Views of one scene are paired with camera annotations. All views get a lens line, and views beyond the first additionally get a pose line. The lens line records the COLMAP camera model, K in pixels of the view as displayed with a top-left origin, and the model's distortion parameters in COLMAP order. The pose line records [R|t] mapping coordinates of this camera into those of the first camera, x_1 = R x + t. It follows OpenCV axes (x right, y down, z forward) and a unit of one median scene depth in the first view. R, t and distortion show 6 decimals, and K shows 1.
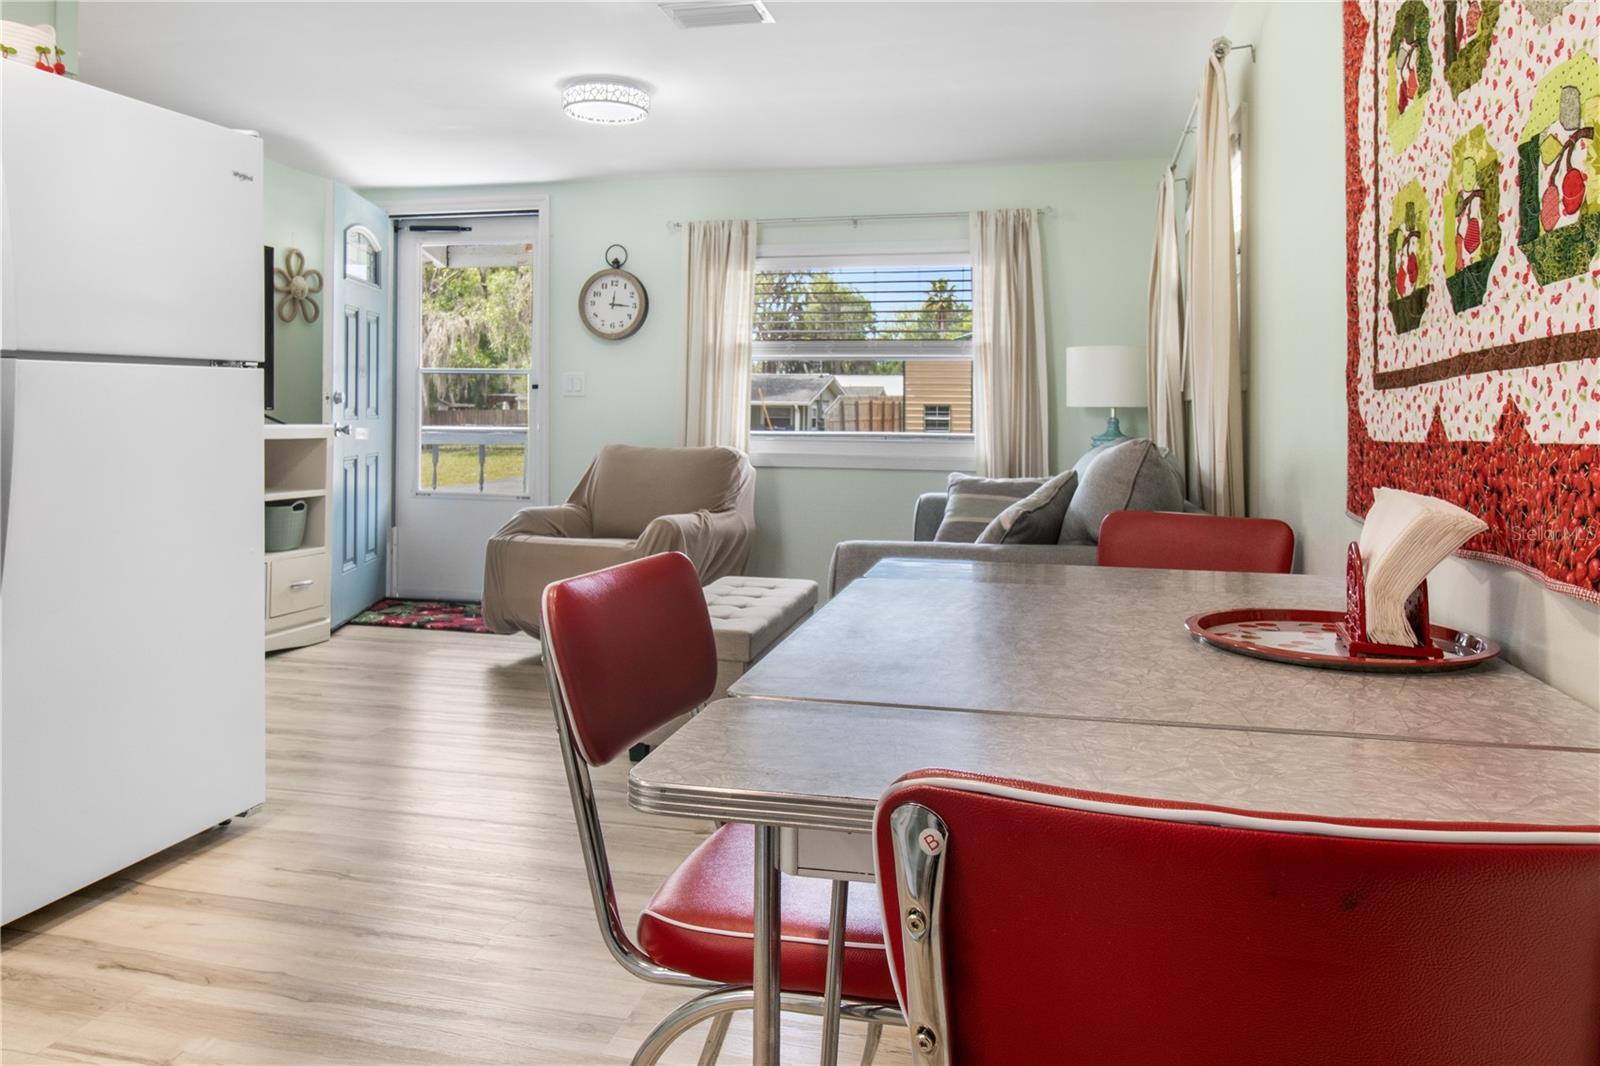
lens RADIAL K [[1150.5, 0, 794.7], [0, 1150.5, 398.9], [0, 0, 1]] dist [-0.004124, -0.001545]
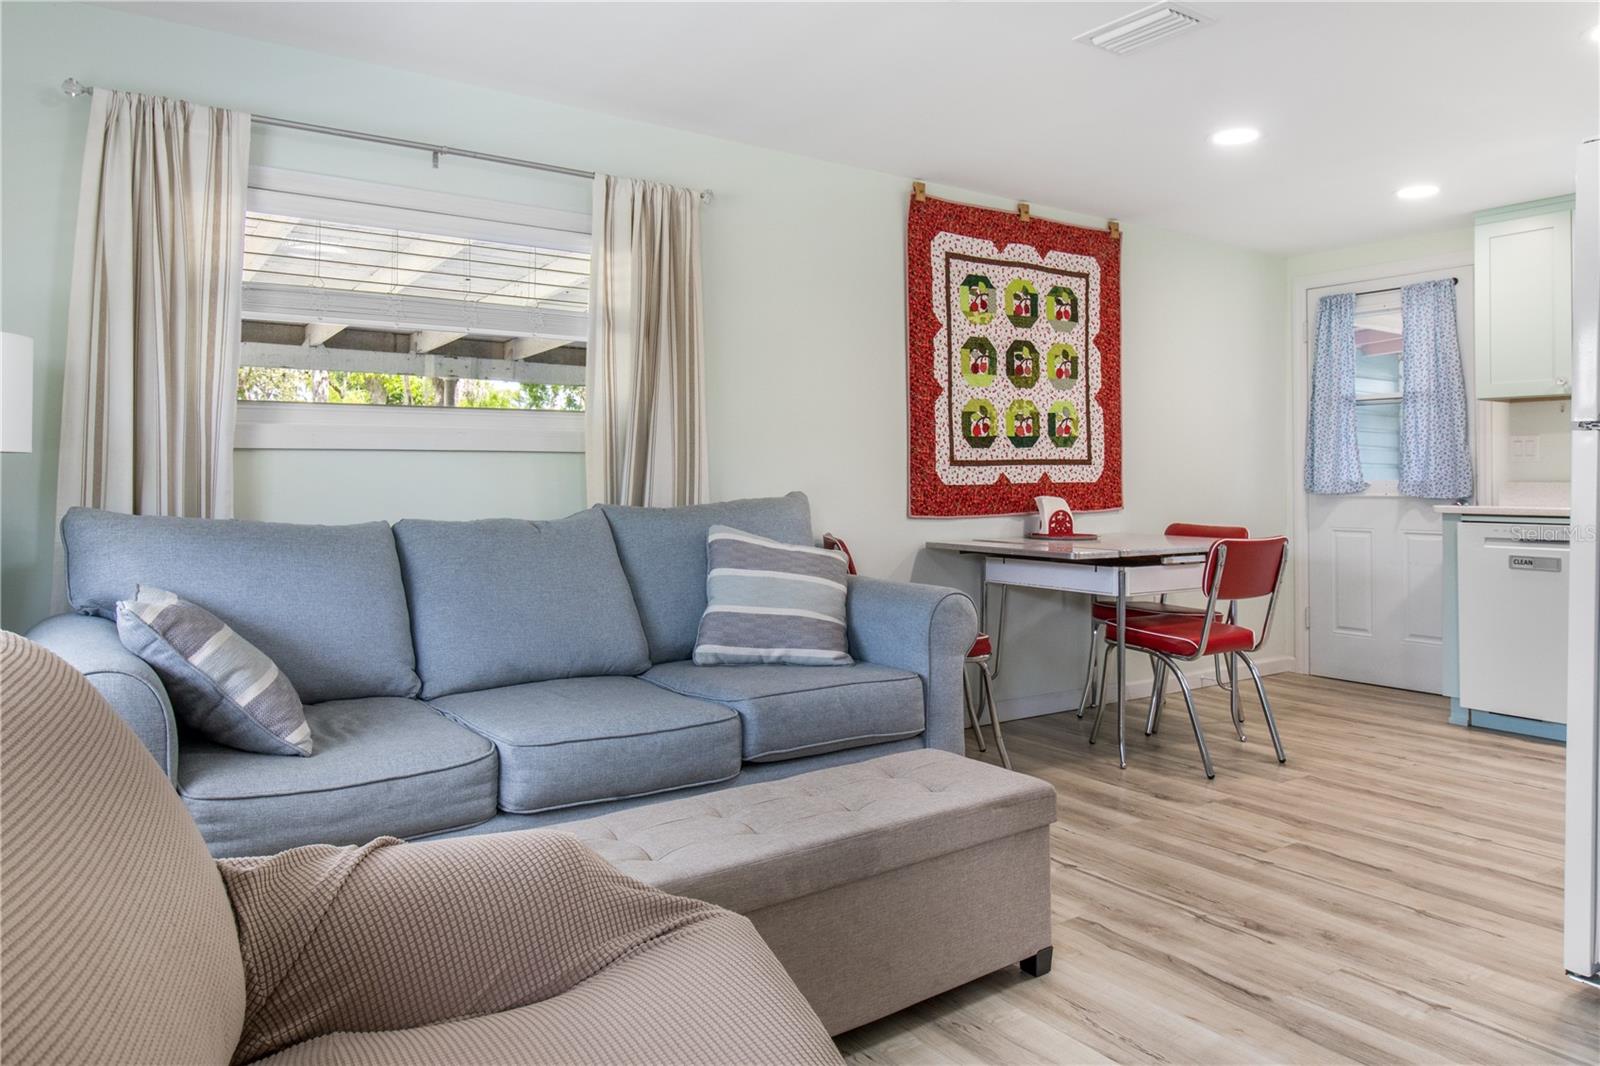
lens RADIAL K [[1076.2, 0, 802.1], [0, 1076.2, 467.7], [0, 0, 1]] dist [-0.000573, -0.001647]
pose [[-0.747414, -0.006109, 0.664331, -0.285128], [-0.019961, 0.999713, -0.013265, 0.011457], [-0.664059, -0.023175, -0.747321, 0.978903]]
